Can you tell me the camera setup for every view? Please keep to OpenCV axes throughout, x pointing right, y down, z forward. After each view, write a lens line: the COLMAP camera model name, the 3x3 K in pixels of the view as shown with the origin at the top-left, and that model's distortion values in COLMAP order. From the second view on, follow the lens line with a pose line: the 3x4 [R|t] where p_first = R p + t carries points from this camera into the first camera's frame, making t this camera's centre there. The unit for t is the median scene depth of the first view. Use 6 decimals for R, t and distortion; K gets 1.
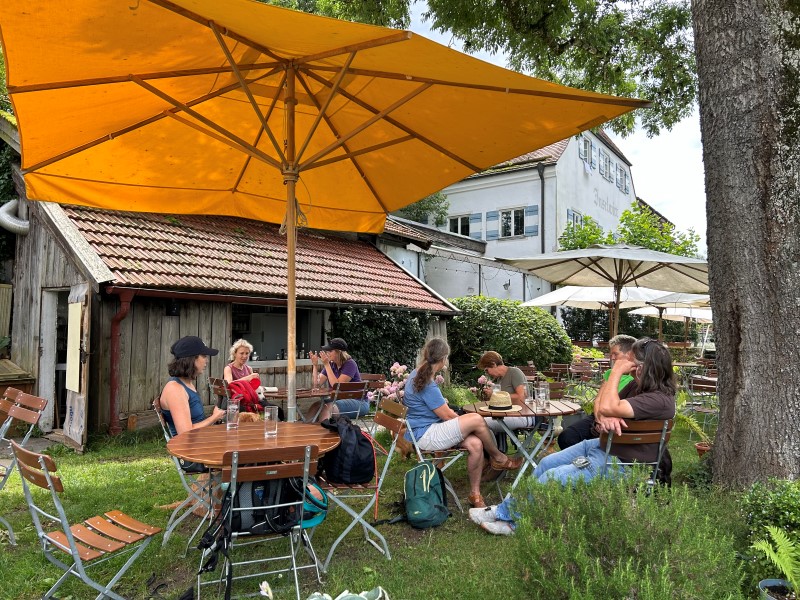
lens RADIAL K [[624.9, 0, 399.1], [0, 624.9, 305.8], [0, 0, 1]] dist [0.056008, -0.073527]
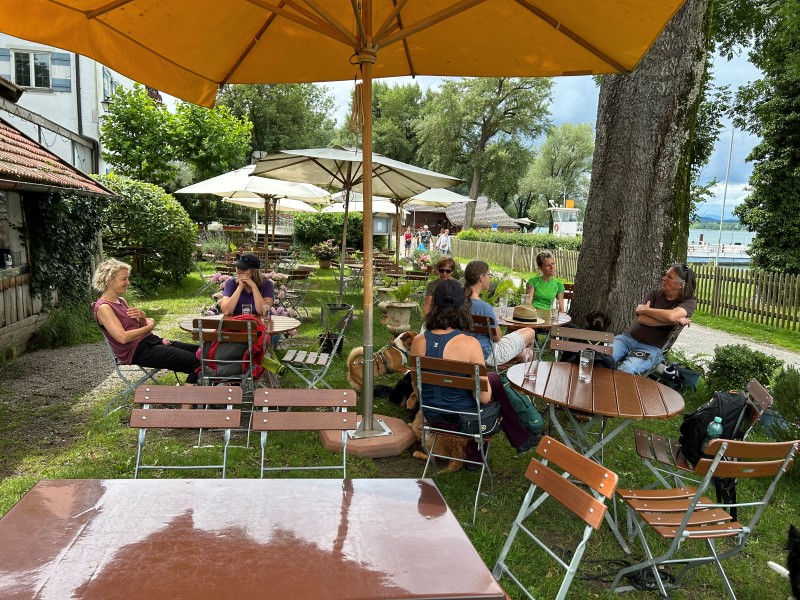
lens RADIAL K [[624.9, 0, 397.6], [0, 624.9, 296.2], [0, 0, 1]] dist [0.056008, -0.073527]
pose [[0.589549, -0.092781, 0.802387, -0.401577], [-0.066746, 0.984388, 0.162866, -0.023092], [-0.804971, -0.149573, 0.574152, 0.246749]]
